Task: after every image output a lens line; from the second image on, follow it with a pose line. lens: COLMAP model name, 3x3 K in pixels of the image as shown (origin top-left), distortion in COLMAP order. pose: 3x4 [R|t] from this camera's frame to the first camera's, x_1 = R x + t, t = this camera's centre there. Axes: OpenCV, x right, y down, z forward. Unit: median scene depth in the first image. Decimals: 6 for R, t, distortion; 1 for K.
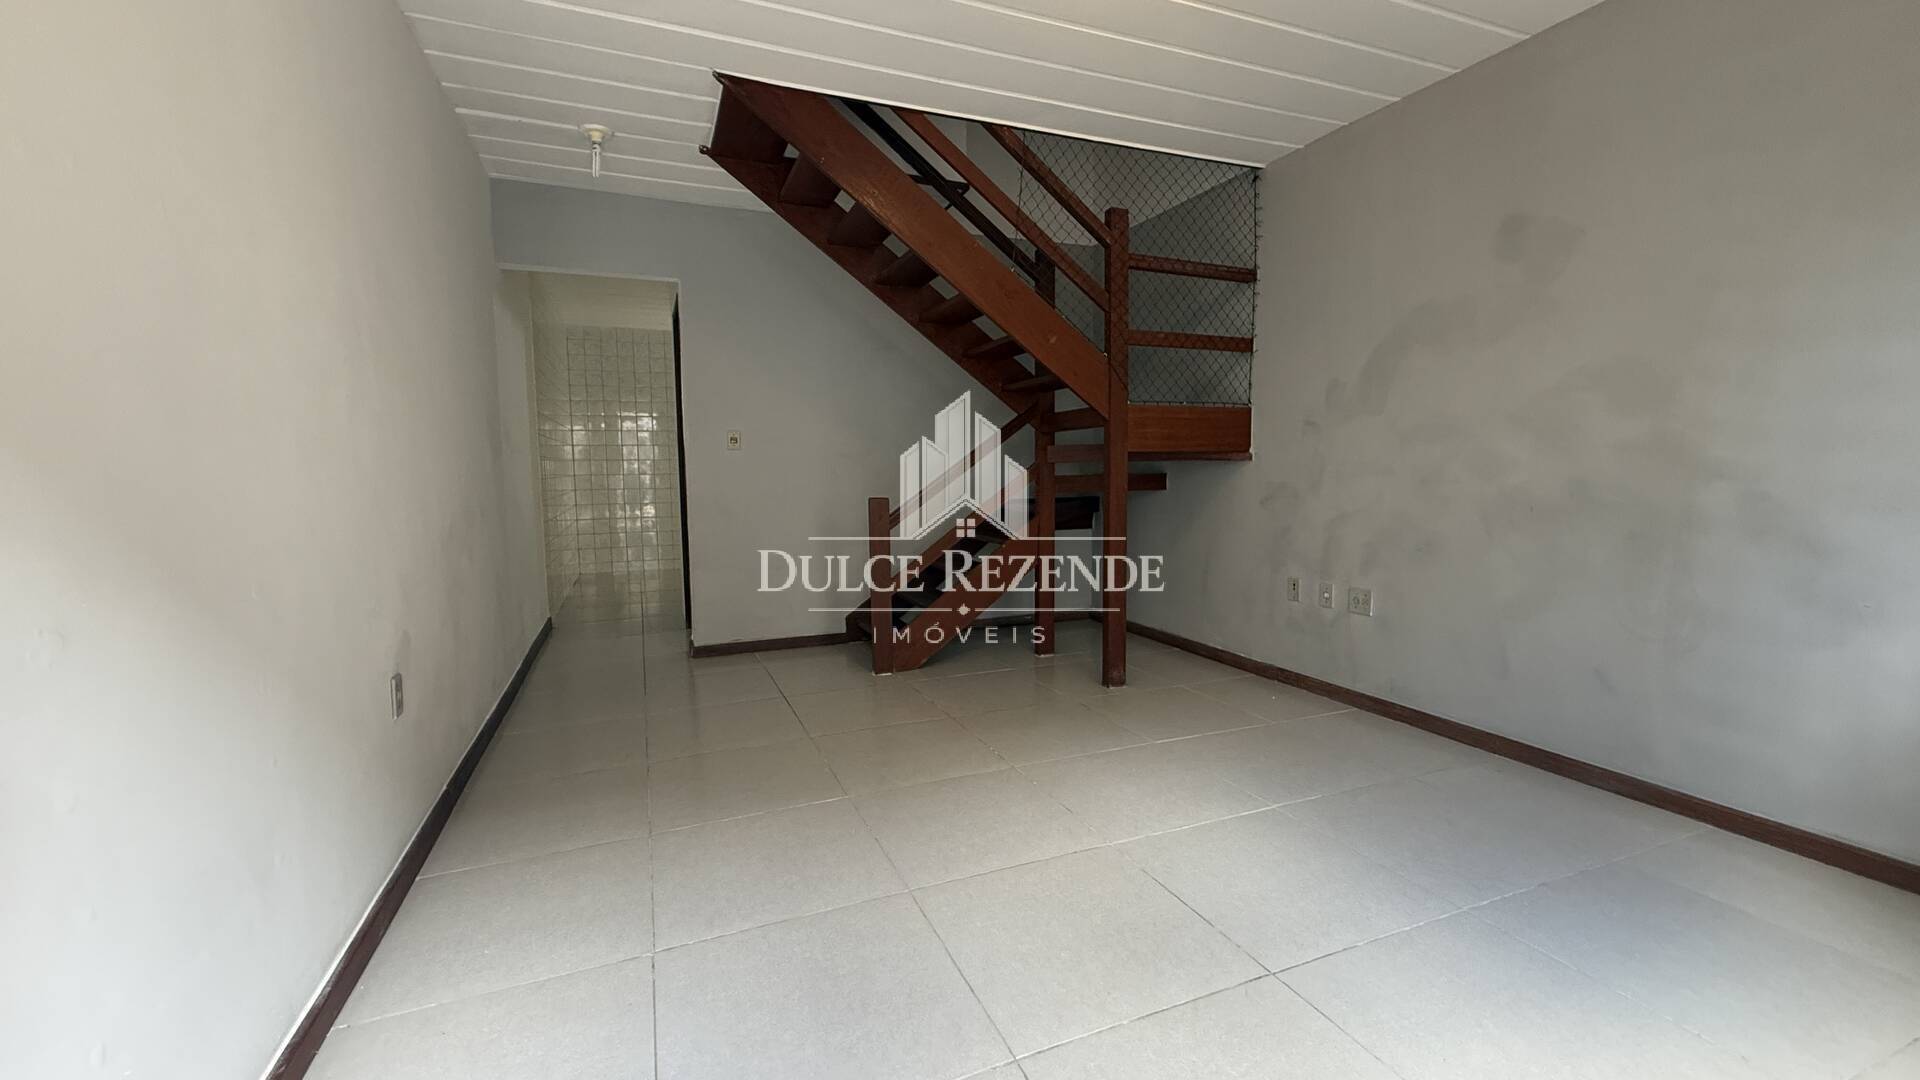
lens RADIAL K [[772.4, 0, 954.9], [0, 772.4, 545.5], [0, 0, 1]] dist [0.003499, -0.000175]
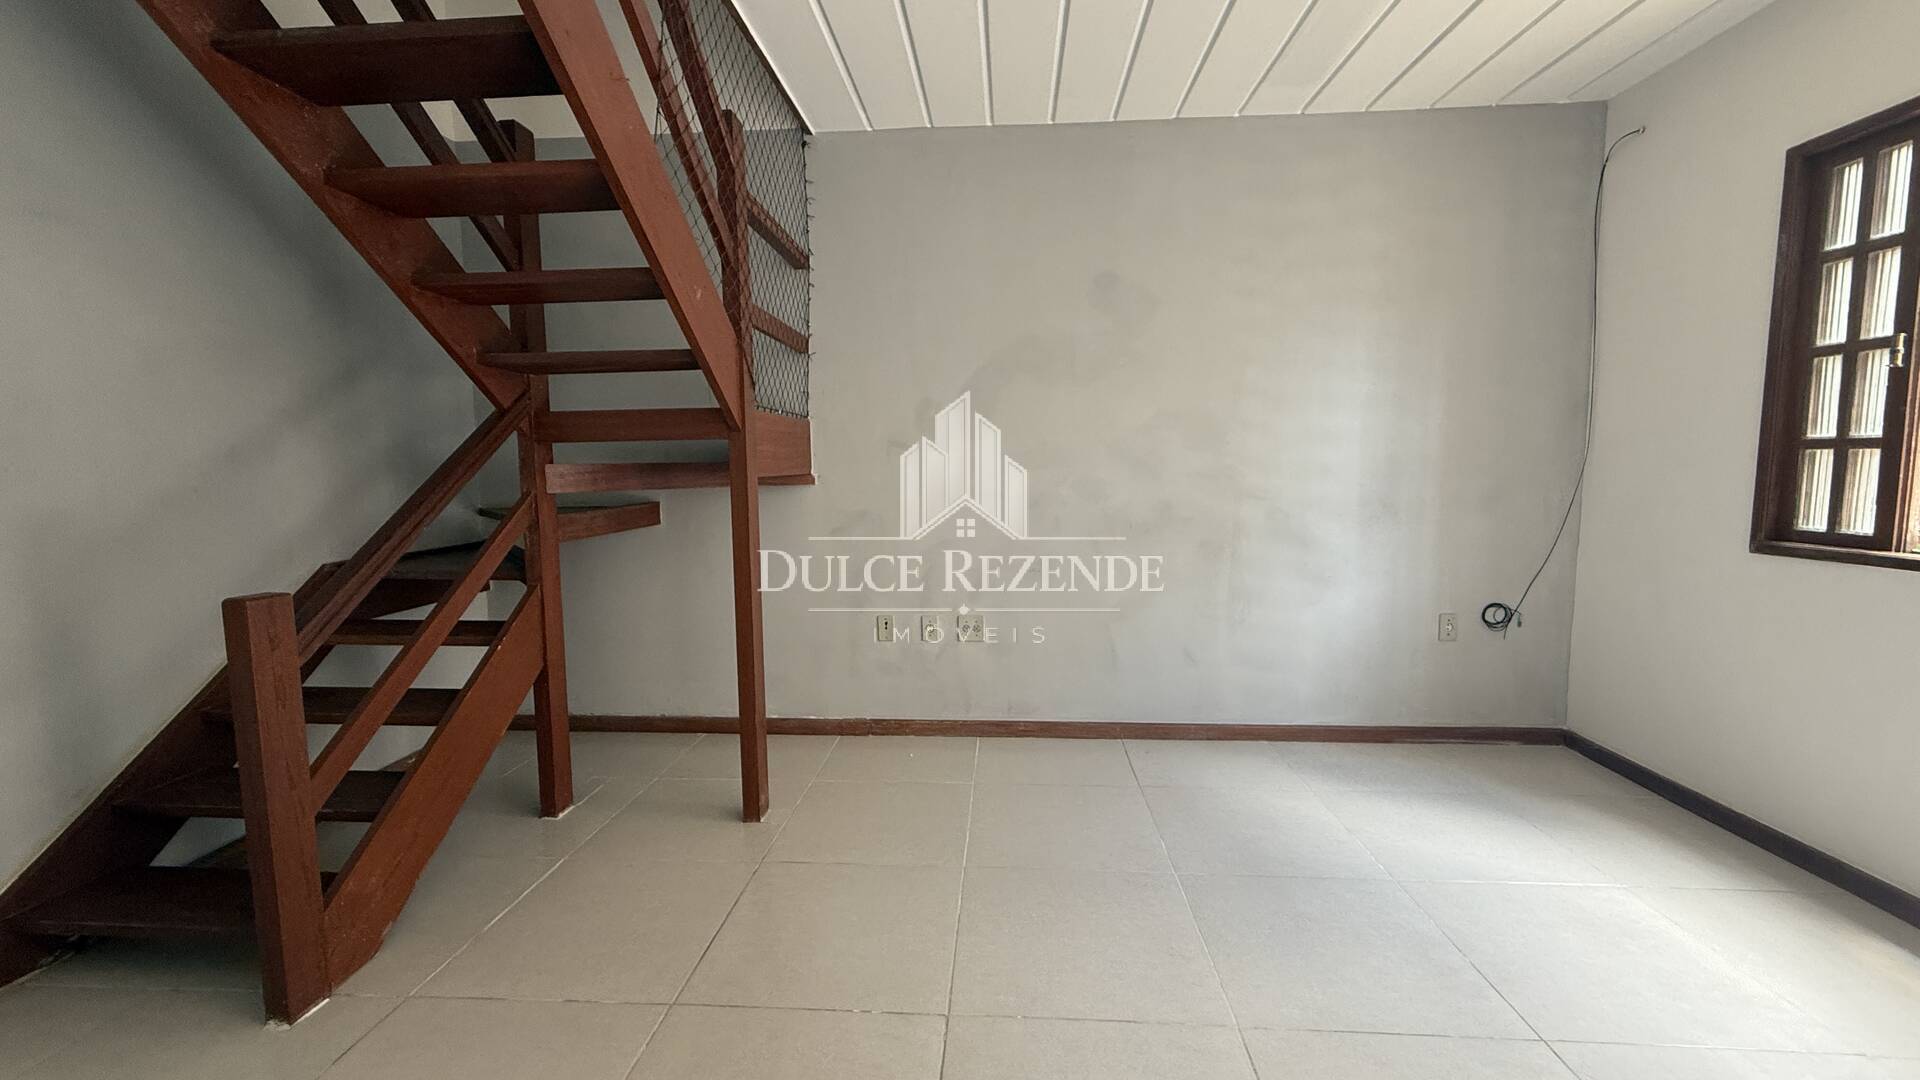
lens RADIAL K [[772.4, 0, 956.5], [0, 772.4, 542.3], [0, 0, 1]] dist [0.003499, -0.000175]
pose [[0.447466, -0.091389, 0.889619, -0.326400], [0.096087, 0.993919, 0.053773, -0.086710], [-0.889124, 0.061419, 0.453527, 0.540043]]
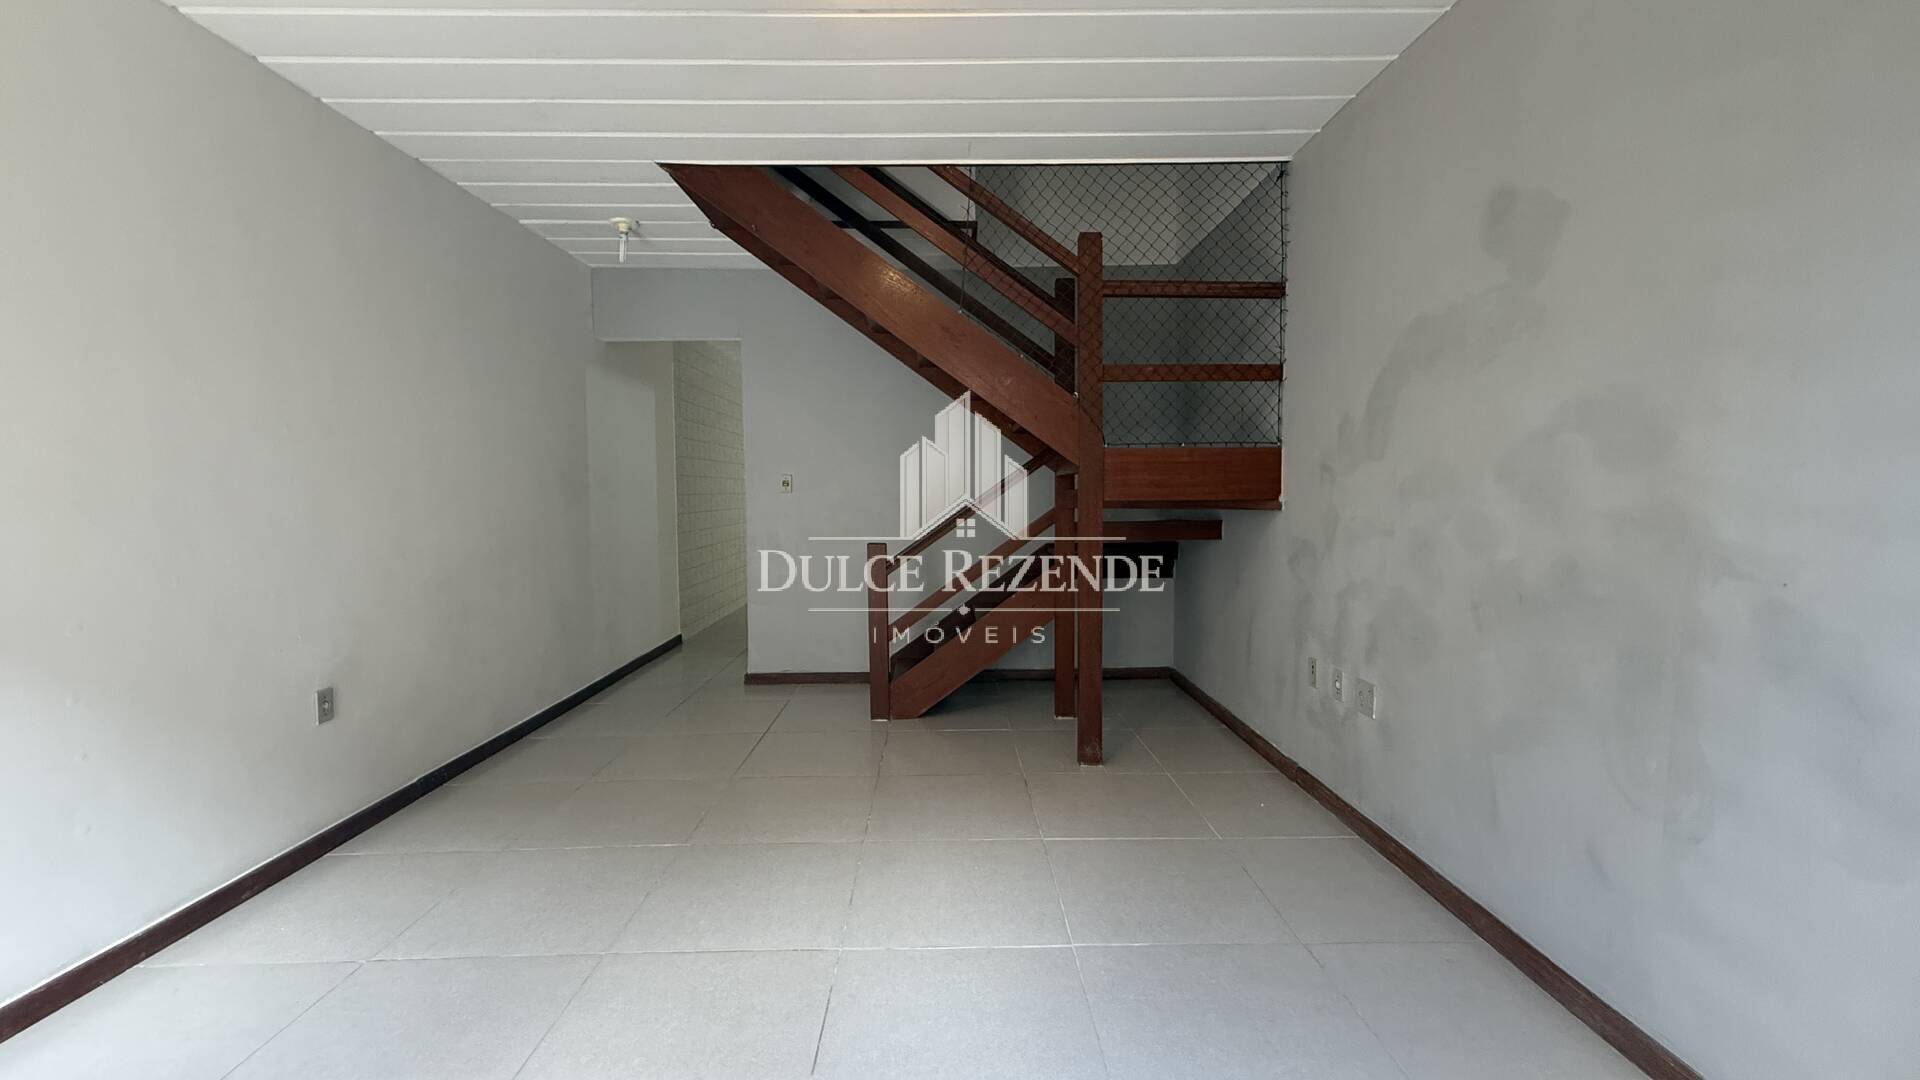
lens RADIAL K [[772.4, 0, 957.8], [0, 772.4, 545.8], [0, 0, 1]] dist [0.003499, -0.000175]
pose [[0.930080, 0.028755, -0.366230, 0.403688], [-0.038516, 0.999070, -0.019373, -0.047501], [0.365333, 0.032124, 0.930323, 0.115829]]
